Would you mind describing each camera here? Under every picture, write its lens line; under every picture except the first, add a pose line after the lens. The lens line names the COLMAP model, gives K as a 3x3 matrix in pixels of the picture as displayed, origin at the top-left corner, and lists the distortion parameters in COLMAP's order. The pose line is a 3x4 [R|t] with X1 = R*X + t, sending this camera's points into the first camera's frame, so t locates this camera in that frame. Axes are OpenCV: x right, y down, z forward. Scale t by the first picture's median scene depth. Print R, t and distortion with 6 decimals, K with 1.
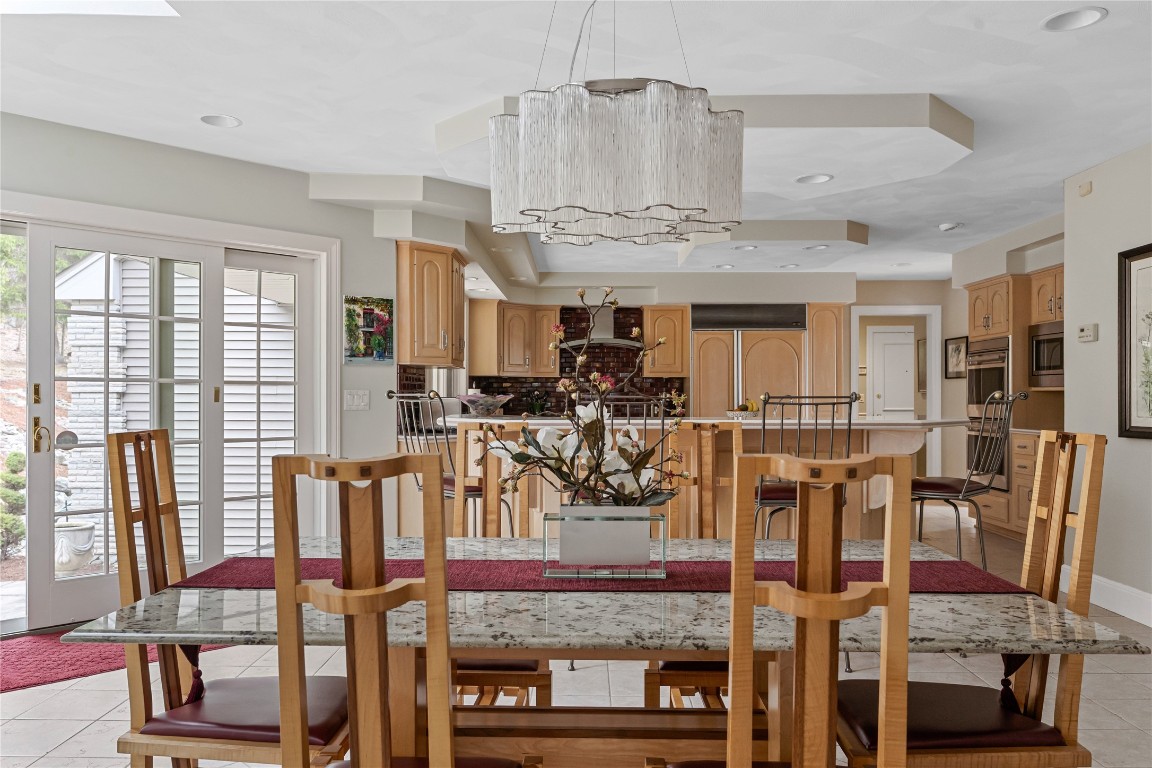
lens RADIAL K [[852.8, 0, 582.8], [0, 852.8, 389.7], [0, 0, 1]] dist [-0.009116, 0.003960]
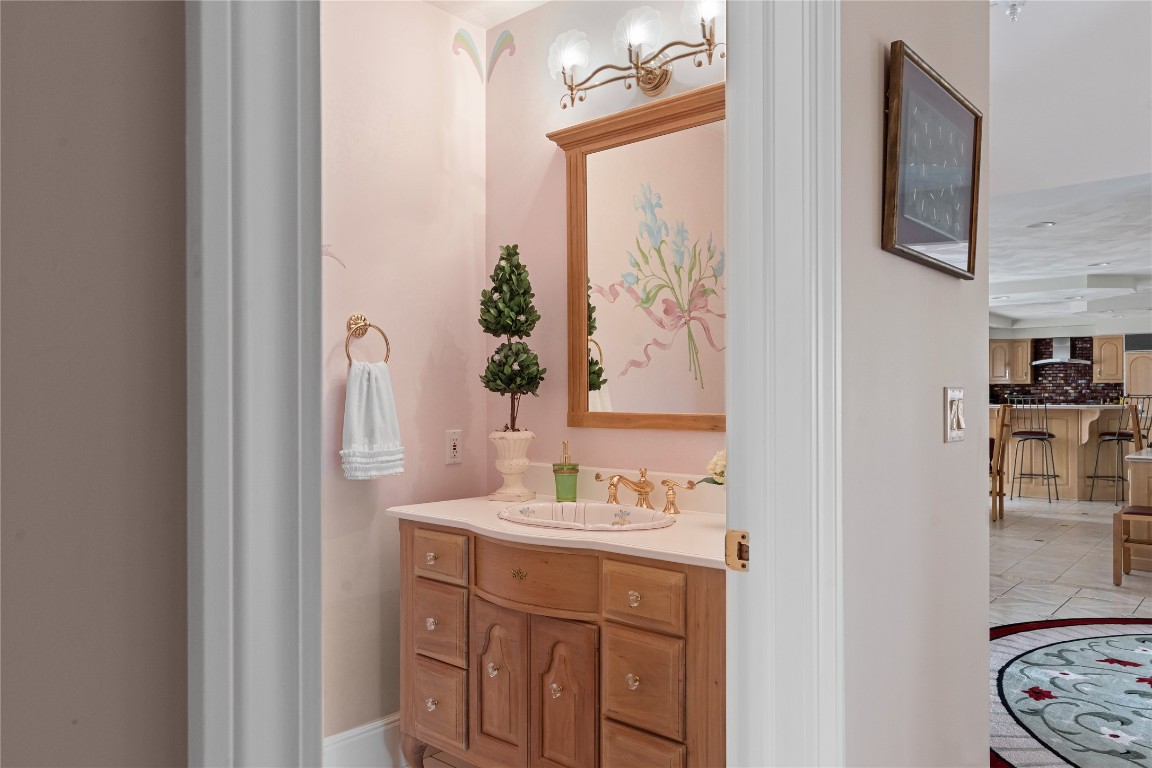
lens RADIAL K [[804.5, 0, 578.0], [0, 804.5, 393.3], [0, 0, 1]] dist [-0.001756, 0.001126]
pose [[0.752071, -0.001928, -0.659079, 0.333967], [0.004404, 0.999988, 0.002101, -0.003639], [0.659067, -0.004483, 0.752071, -0.699817]]
